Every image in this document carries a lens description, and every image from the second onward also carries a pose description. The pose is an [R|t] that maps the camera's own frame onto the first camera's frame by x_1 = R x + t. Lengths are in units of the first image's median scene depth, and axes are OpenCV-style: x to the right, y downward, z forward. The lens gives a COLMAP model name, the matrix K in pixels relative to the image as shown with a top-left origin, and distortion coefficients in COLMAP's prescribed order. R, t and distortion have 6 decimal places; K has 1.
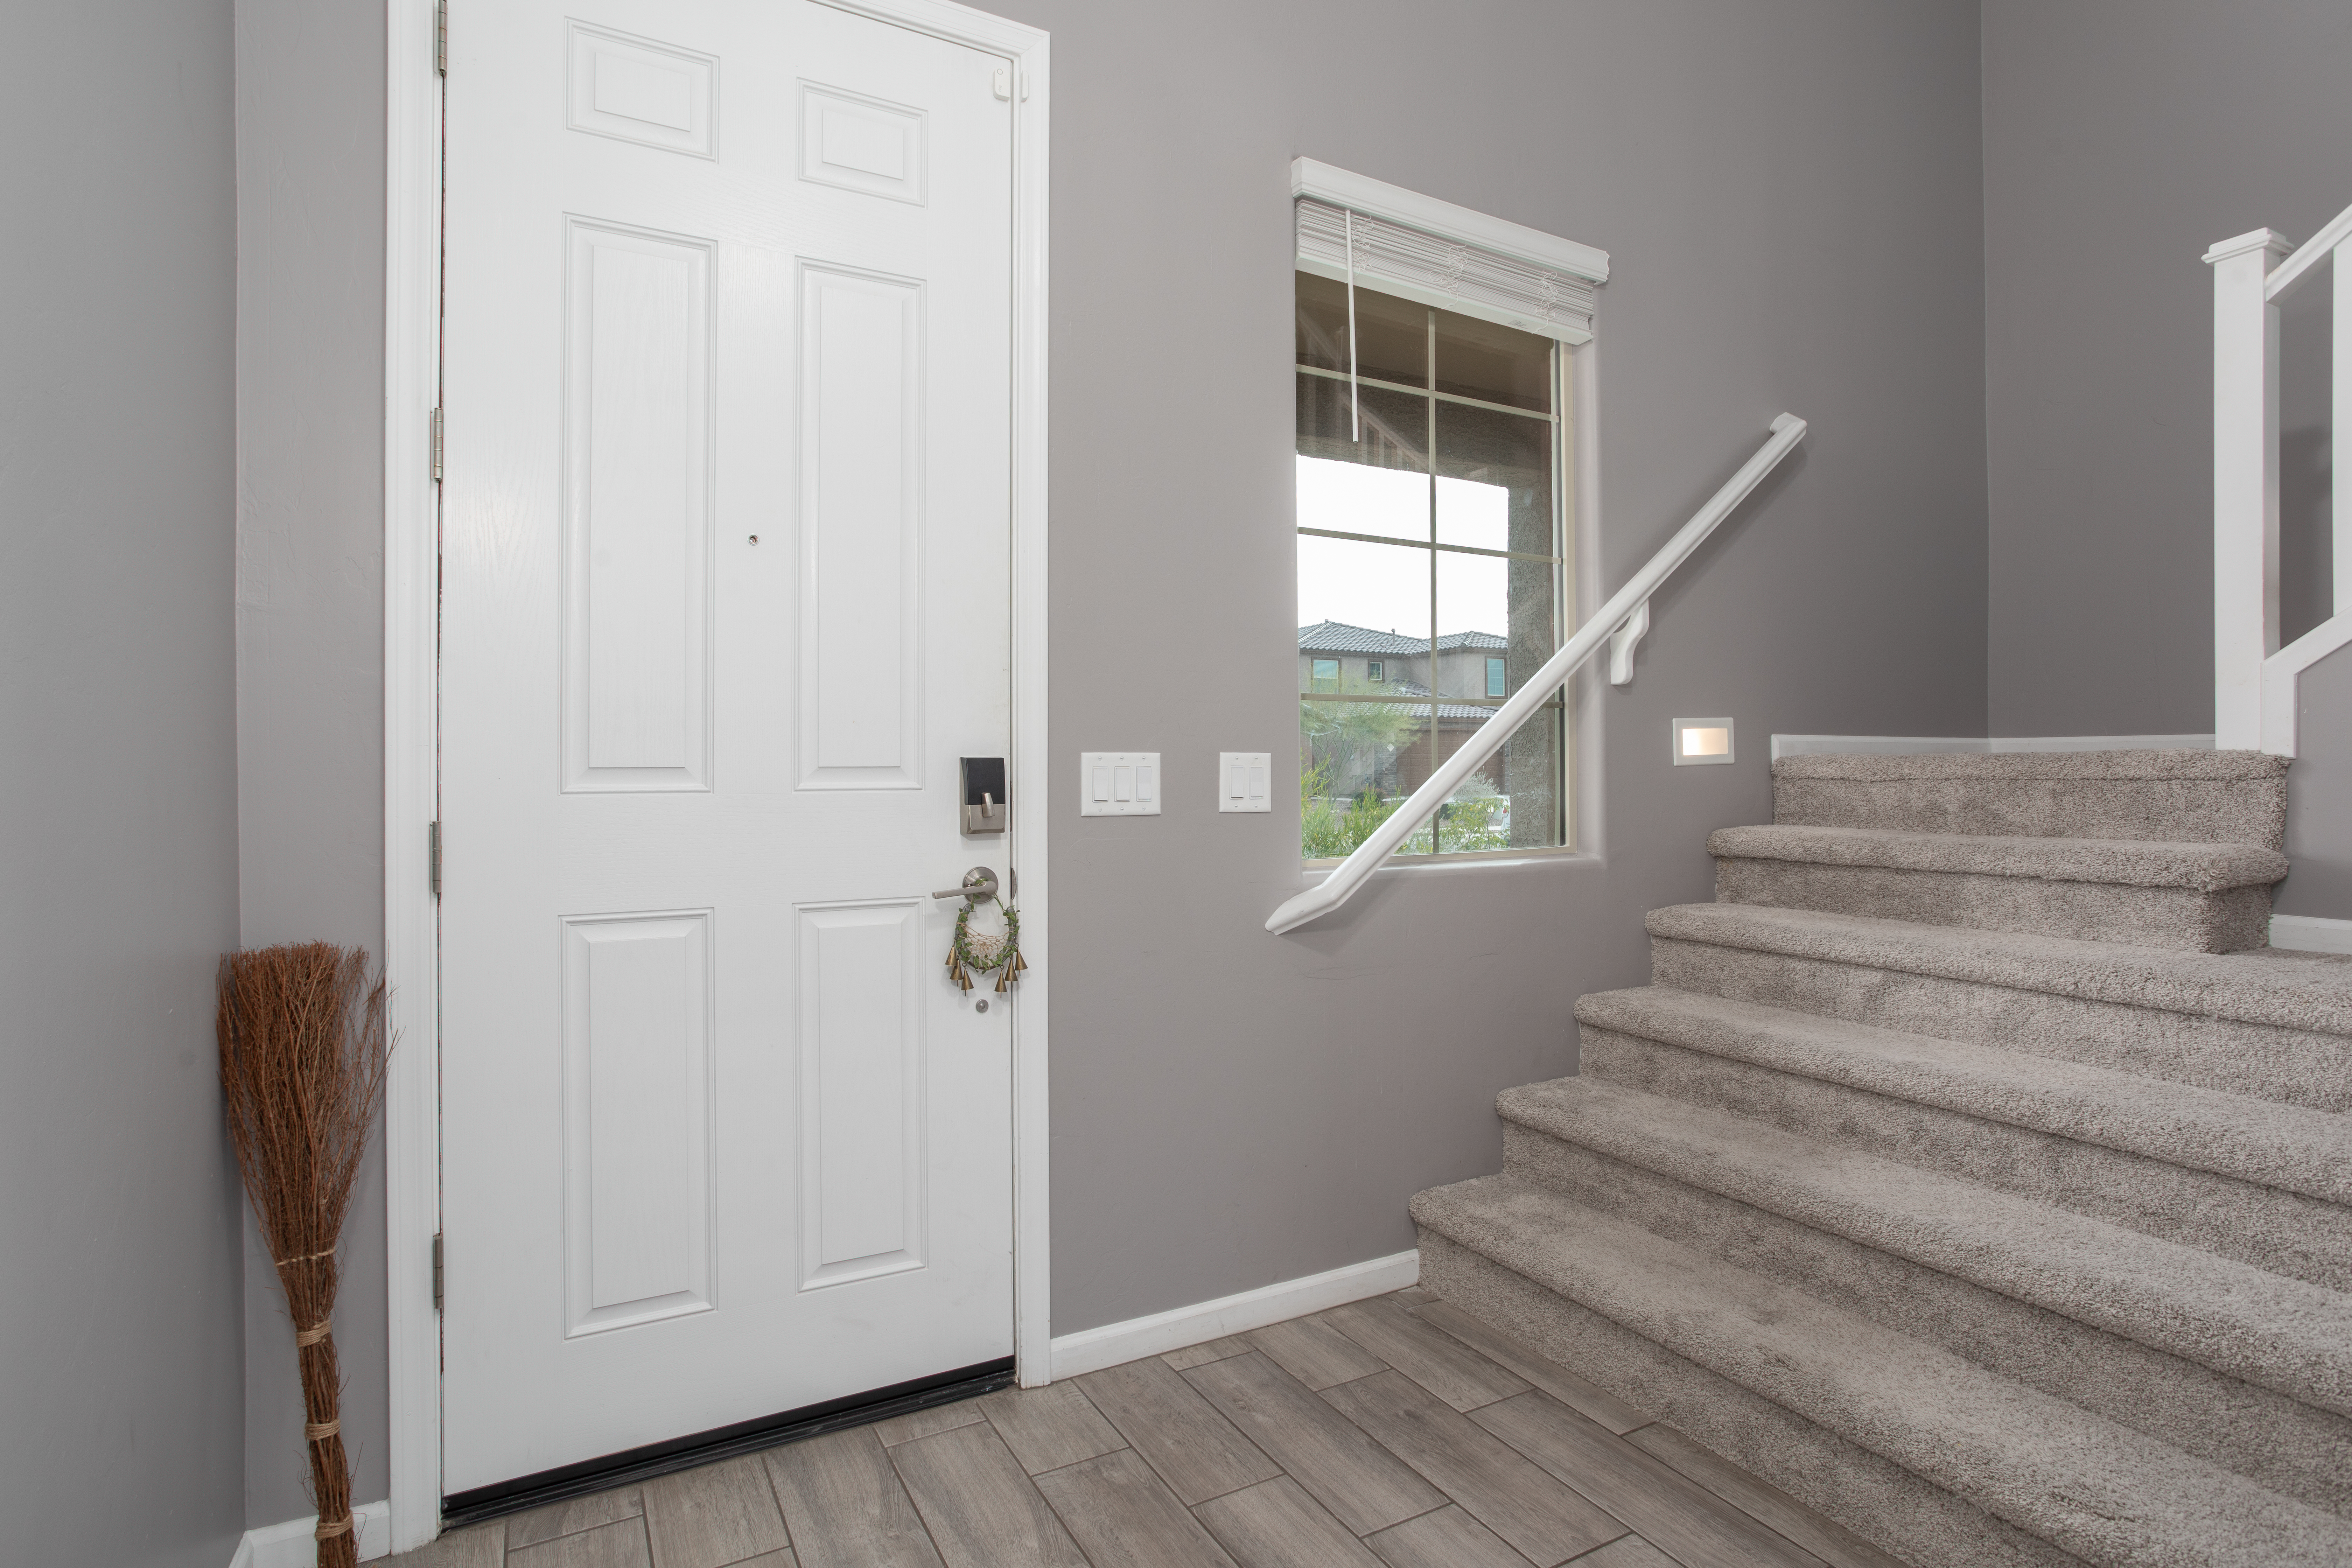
lens RADIAL K [[1159.1, 0, 1176.0], [0, 1159.1, 784.0], [0, 0, 1]] dist [-0.067855, 0.040080]
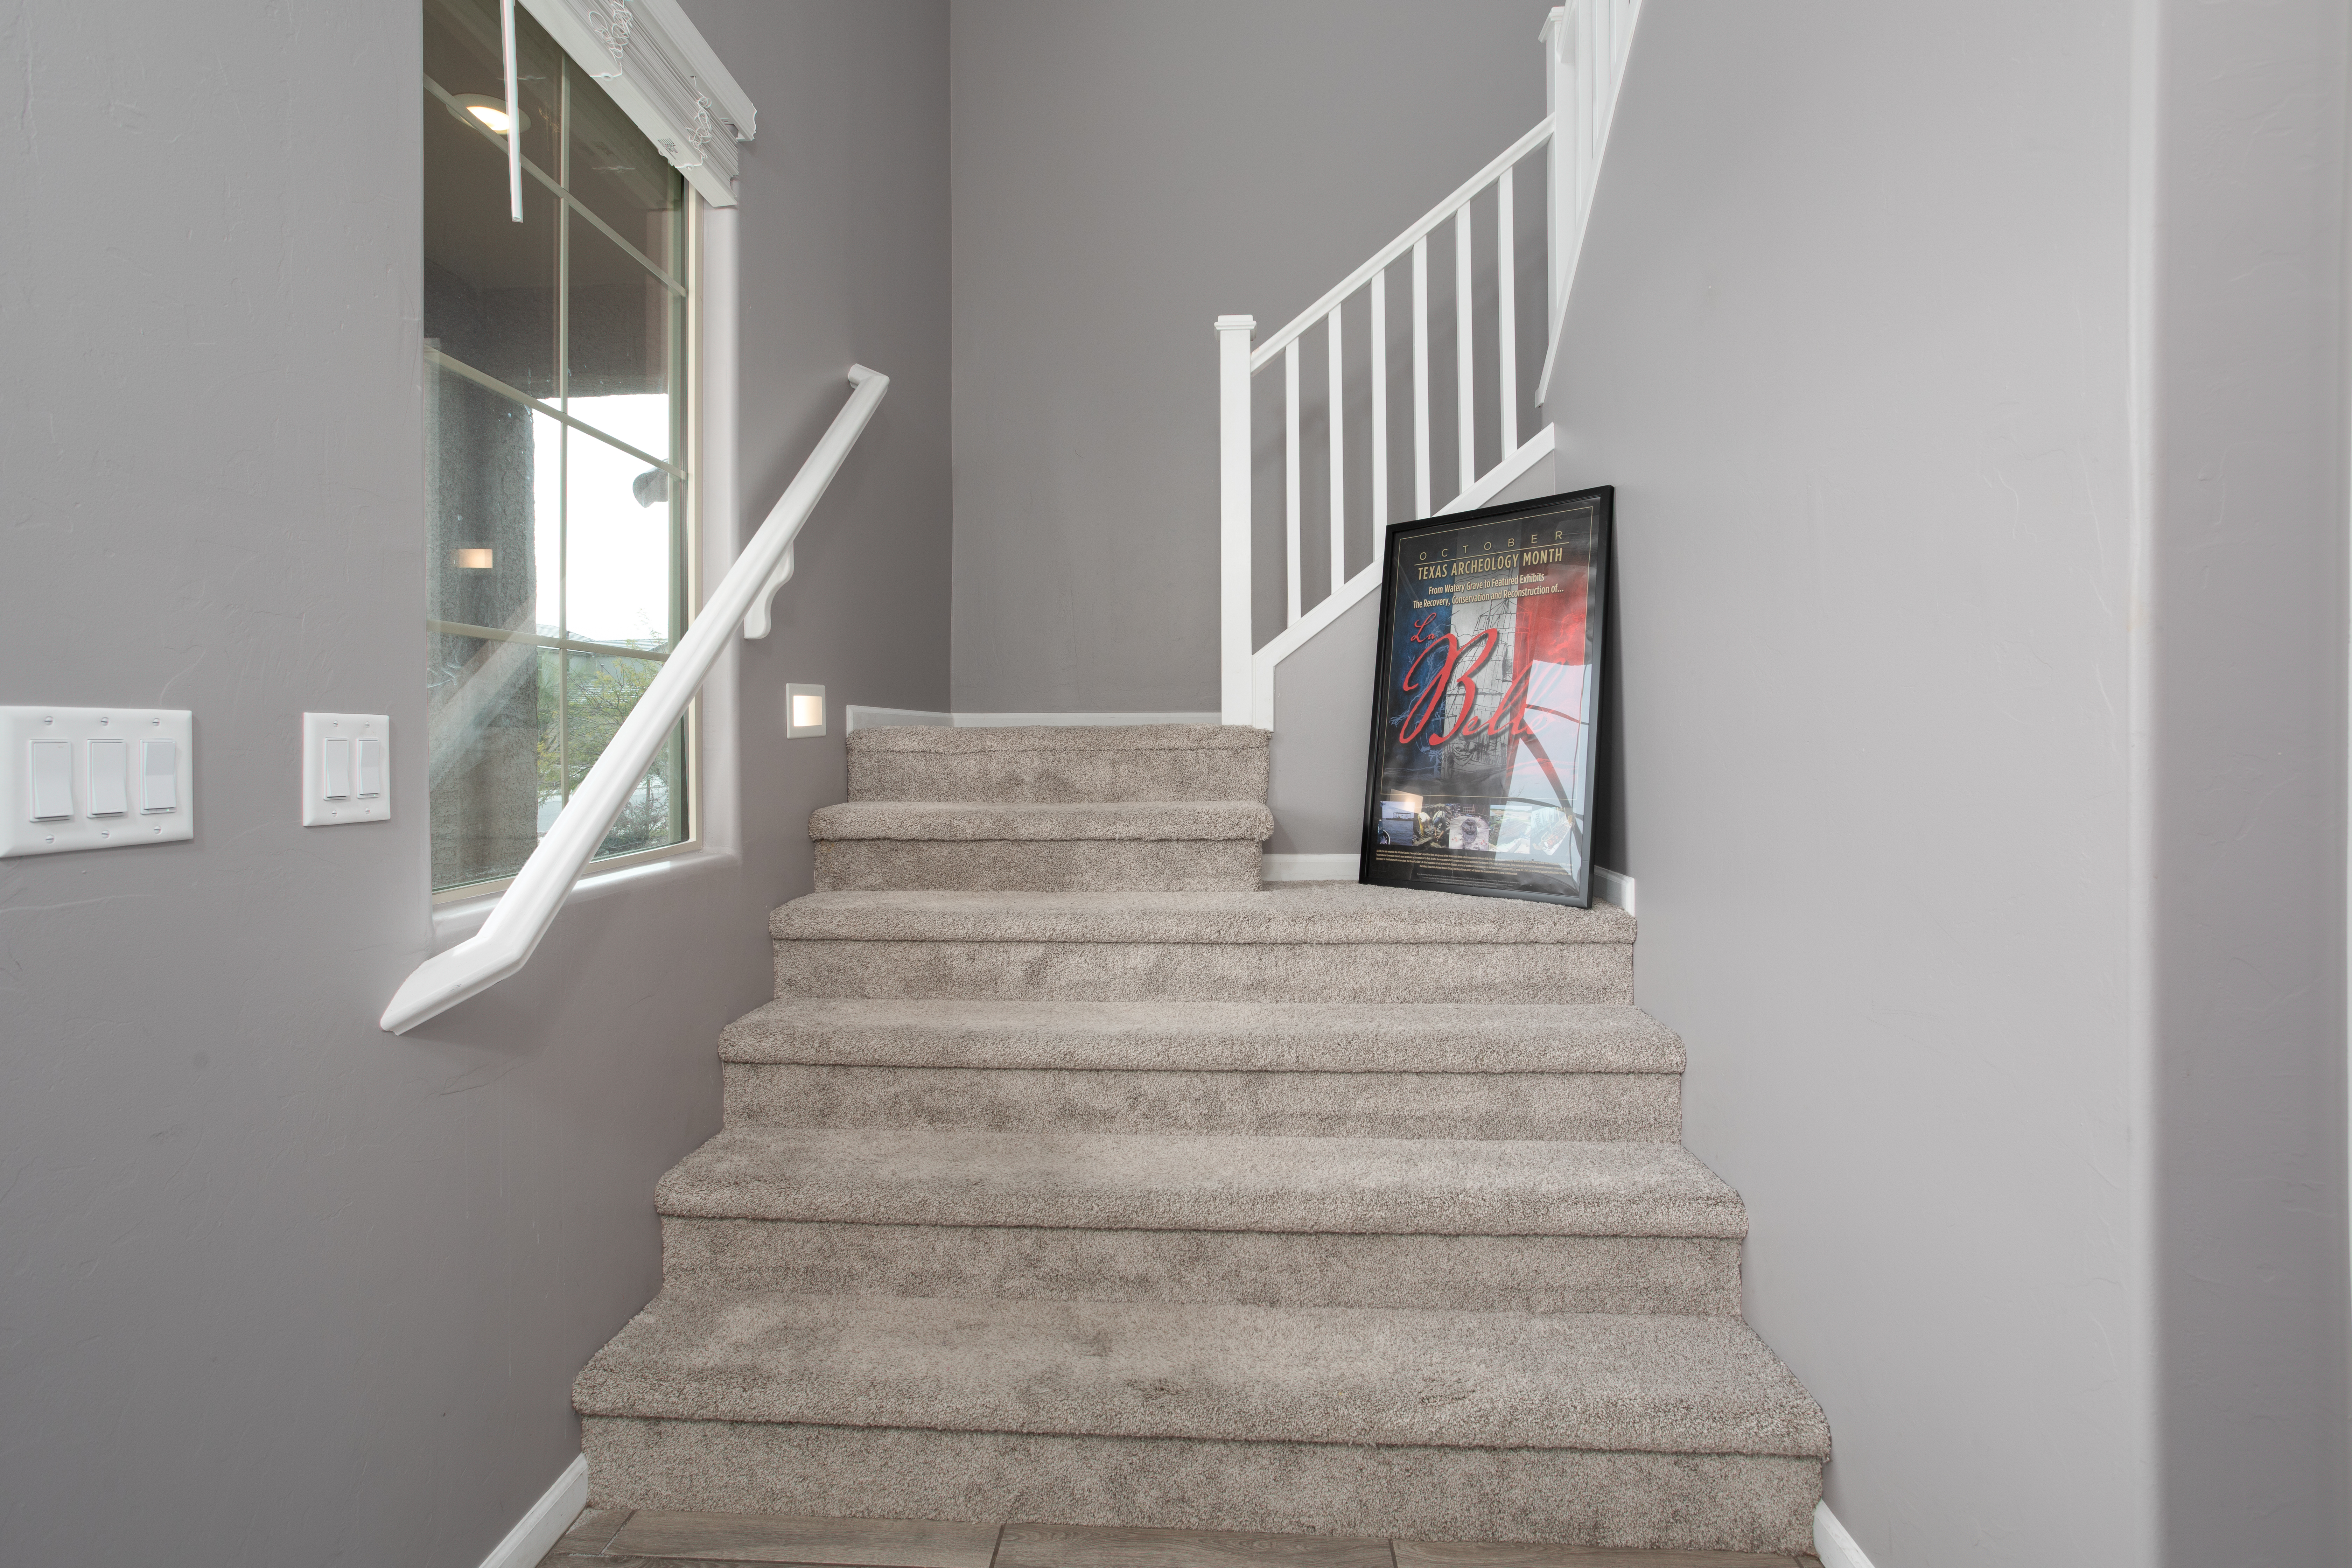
lens RADIAL K [[1155.7, 0, 1175.8], [0, 1155.7, 755.9], [0, 0, 1]] dist [-0.070481, 0.060386]
pose [[0.538815, -0.012688, 0.842329, -0.167998], [0.014341, 0.999880, 0.005888, -0.004545], [-0.842302, 0.008907, 0.538932, 0.364755]]
